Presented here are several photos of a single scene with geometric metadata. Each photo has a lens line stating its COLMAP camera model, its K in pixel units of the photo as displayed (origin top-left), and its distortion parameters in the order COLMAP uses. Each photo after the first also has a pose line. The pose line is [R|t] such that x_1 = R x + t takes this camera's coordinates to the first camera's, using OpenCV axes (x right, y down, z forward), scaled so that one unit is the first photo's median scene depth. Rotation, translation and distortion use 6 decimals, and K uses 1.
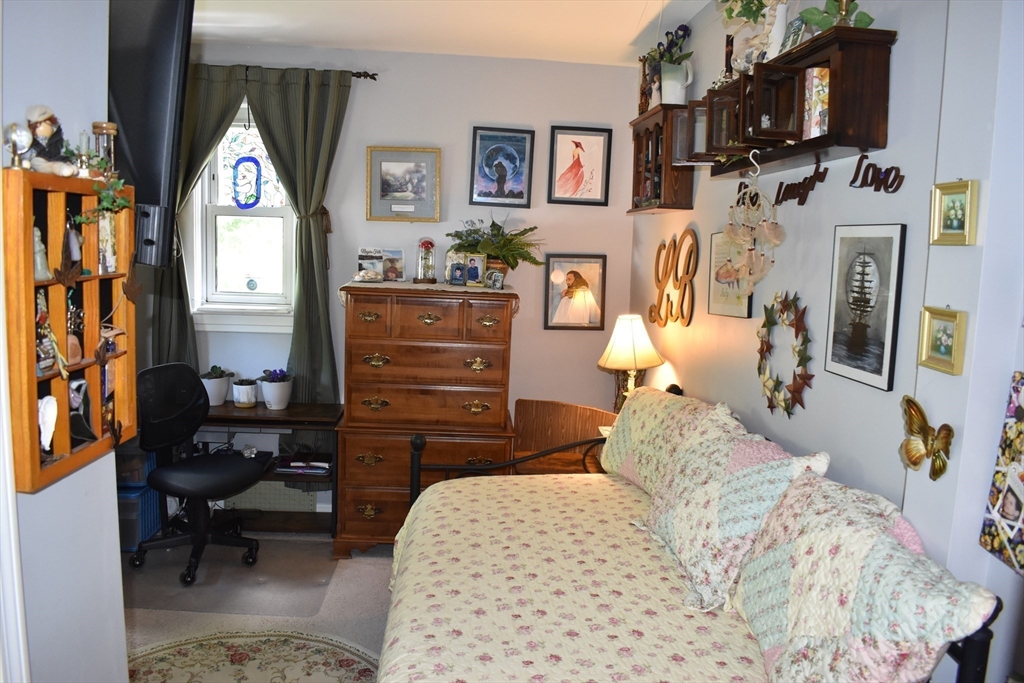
lens RADIAL K [[797.0, 0, 512.0], [0, 797.0, 341.5], [0, 0, 1]] dist [-0.096736, 0.016887]
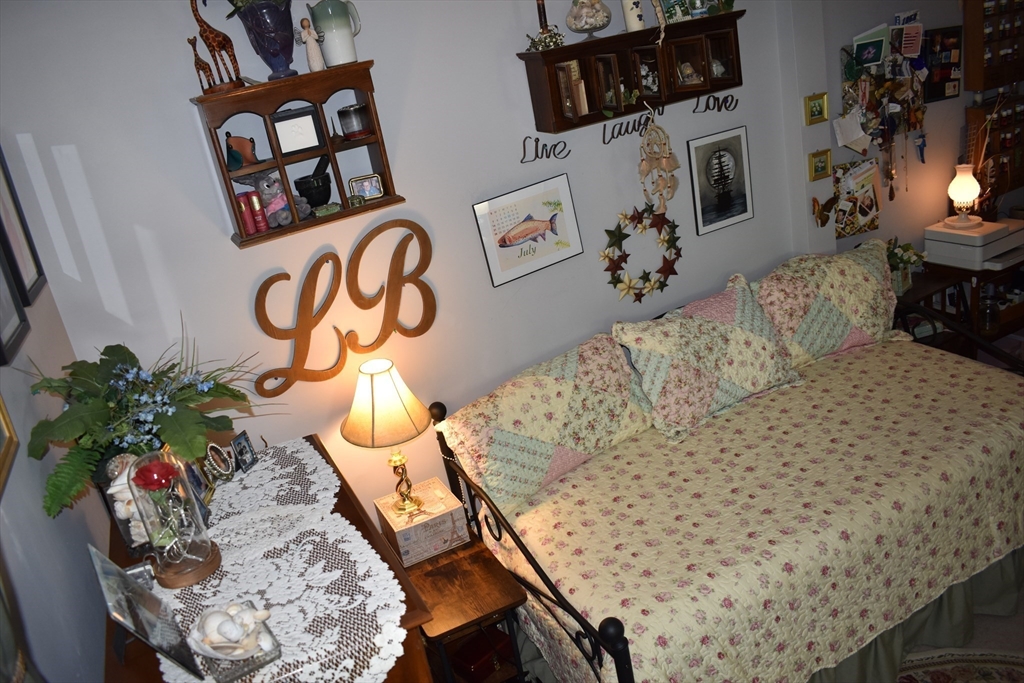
lens RADIAL K [[797.0, 0, 512.0], [0, 797.0, 341.5], [0, 0, 1]] dist [-0.096736, 0.016887]
pose [[-0.378042, -0.281970, 0.881803, -0.954998], [0.287170, 0.869792, 0.401243, -0.551459], [-0.880124, 0.404914, -0.247844, 1.949552]]
